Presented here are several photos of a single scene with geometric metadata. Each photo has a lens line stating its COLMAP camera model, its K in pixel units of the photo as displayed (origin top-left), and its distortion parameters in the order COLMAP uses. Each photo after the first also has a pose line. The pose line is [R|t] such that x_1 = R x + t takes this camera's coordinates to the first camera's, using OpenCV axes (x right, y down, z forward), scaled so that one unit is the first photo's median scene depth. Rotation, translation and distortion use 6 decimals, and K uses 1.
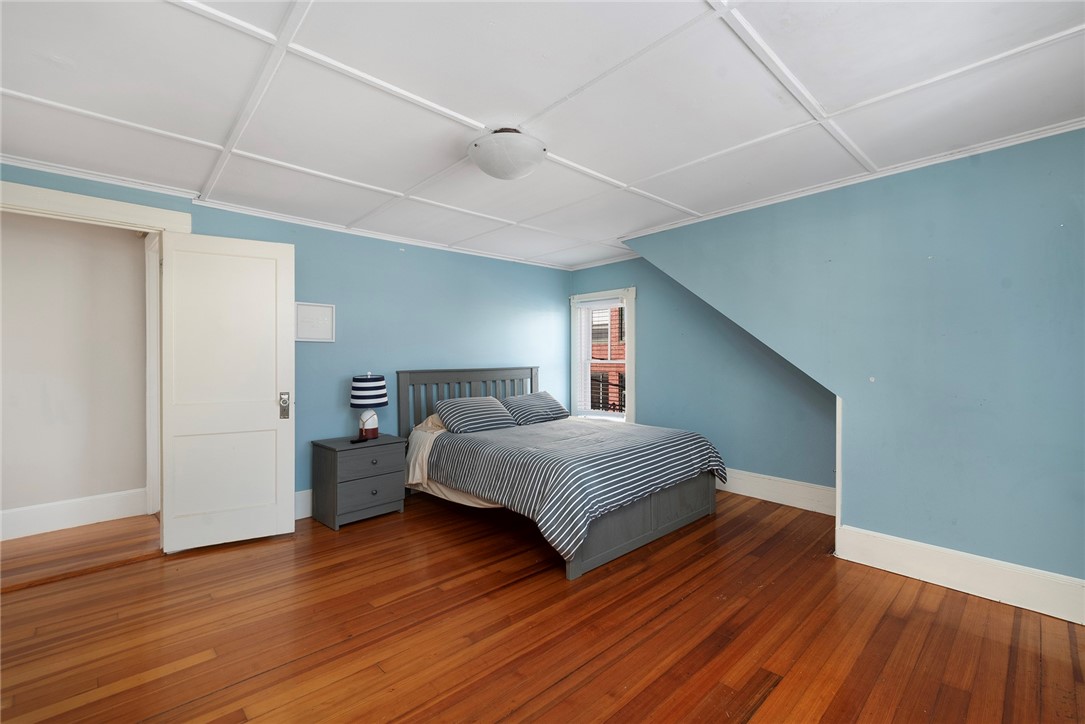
lens RADIAL K [[474.8, 0, 546.3], [0, 474.8, 358.9], [0, 0, 1]] dist [-0.001619, -0.000837]
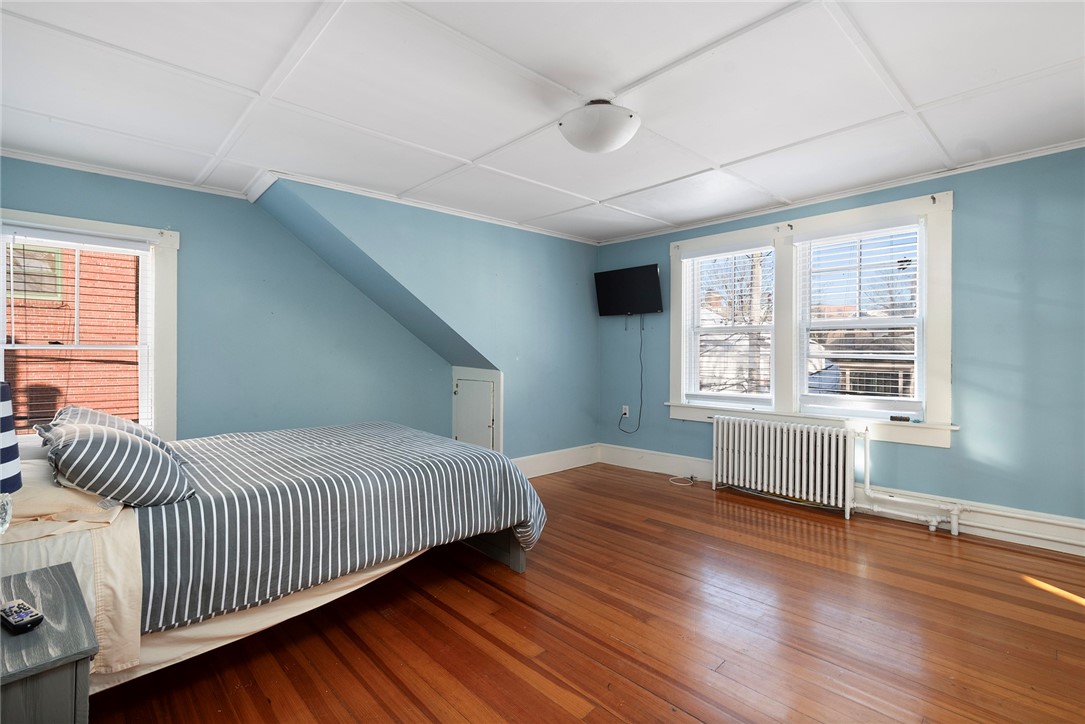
lens RADIAL K [[474.8, 0, 552.2], [0, 474.8, 353.9], [0, 0, 1]] dist [-0.001619, -0.000837]
pose [[-0.009077, 0.002876, 0.999955, -0.851023], [0.000241, 0.999996, -0.002874, 0.031436], [-0.999959, 0.000214, -0.009077, 0.897079]]
